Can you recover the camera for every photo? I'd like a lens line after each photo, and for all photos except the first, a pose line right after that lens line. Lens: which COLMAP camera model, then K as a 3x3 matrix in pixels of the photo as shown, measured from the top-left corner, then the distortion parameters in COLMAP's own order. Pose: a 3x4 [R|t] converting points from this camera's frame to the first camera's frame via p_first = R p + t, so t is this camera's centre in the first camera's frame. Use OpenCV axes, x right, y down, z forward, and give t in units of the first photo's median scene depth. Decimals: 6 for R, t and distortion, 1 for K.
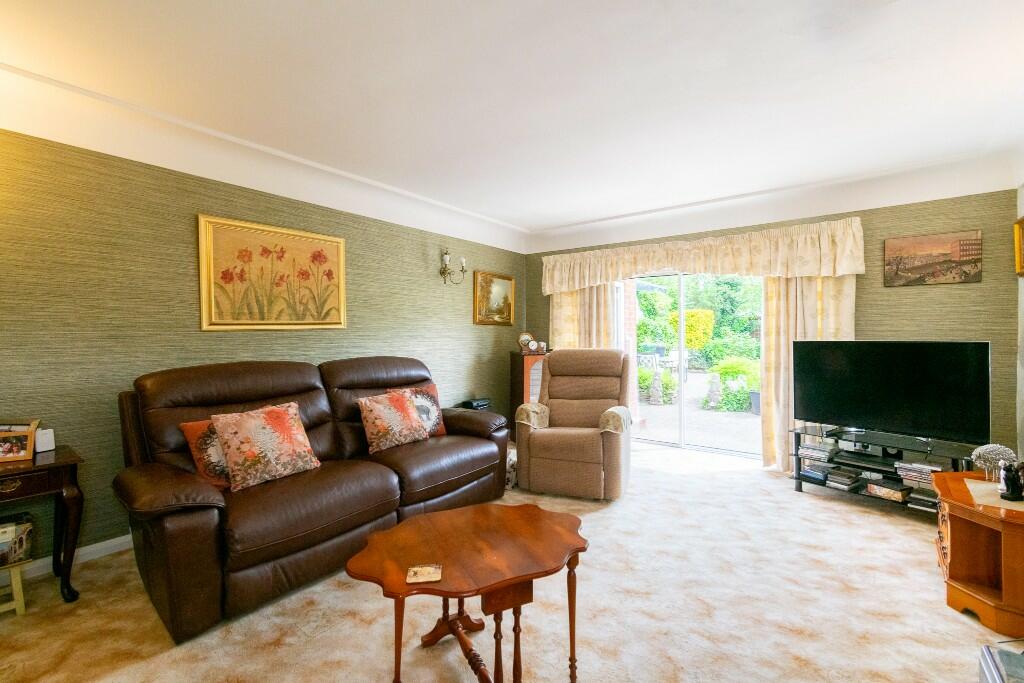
lens RADIAL K [[448.9, 0, 512.0], [0, 448.9, 341.5], [0, 0, 1]] dist [-0.000851, 0.000252]
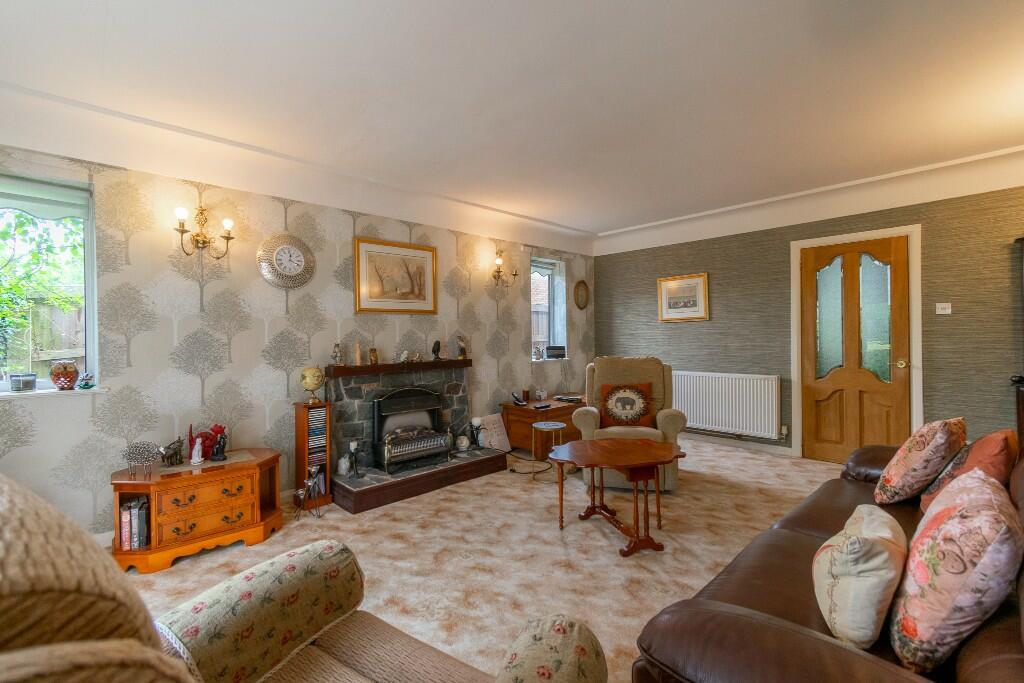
lens RADIAL K [[448.9, 0, 512.0], [0, 448.9, 341.5], [0, 0, 1]] dist [-0.000851, 0.000252]
pose [[-0.986531, 0.010390, 0.163246, 0.012987], [0.015227, 0.999481, 0.028404, -0.015952], [-0.162866, 0.030507, -0.986176, 1.170412]]
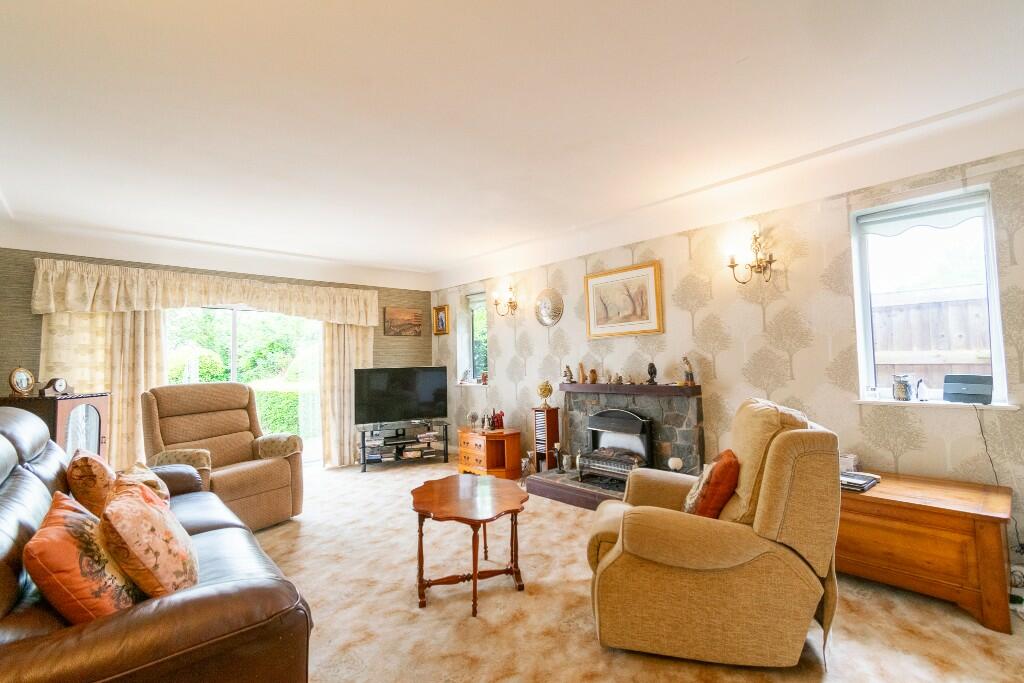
lens RADIAL K [[448.9, 0, 512.0], [0, 448.9, 341.5], [0, 0, 1]] dist [-0.000851, 0.000252]
pose [[0.186497, 0.043586, 0.981488, -0.675182], [0.036529, 0.998017, -0.051261, 0.002836], [-0.981776, 0.045413, 0.184535, 0.229802]]
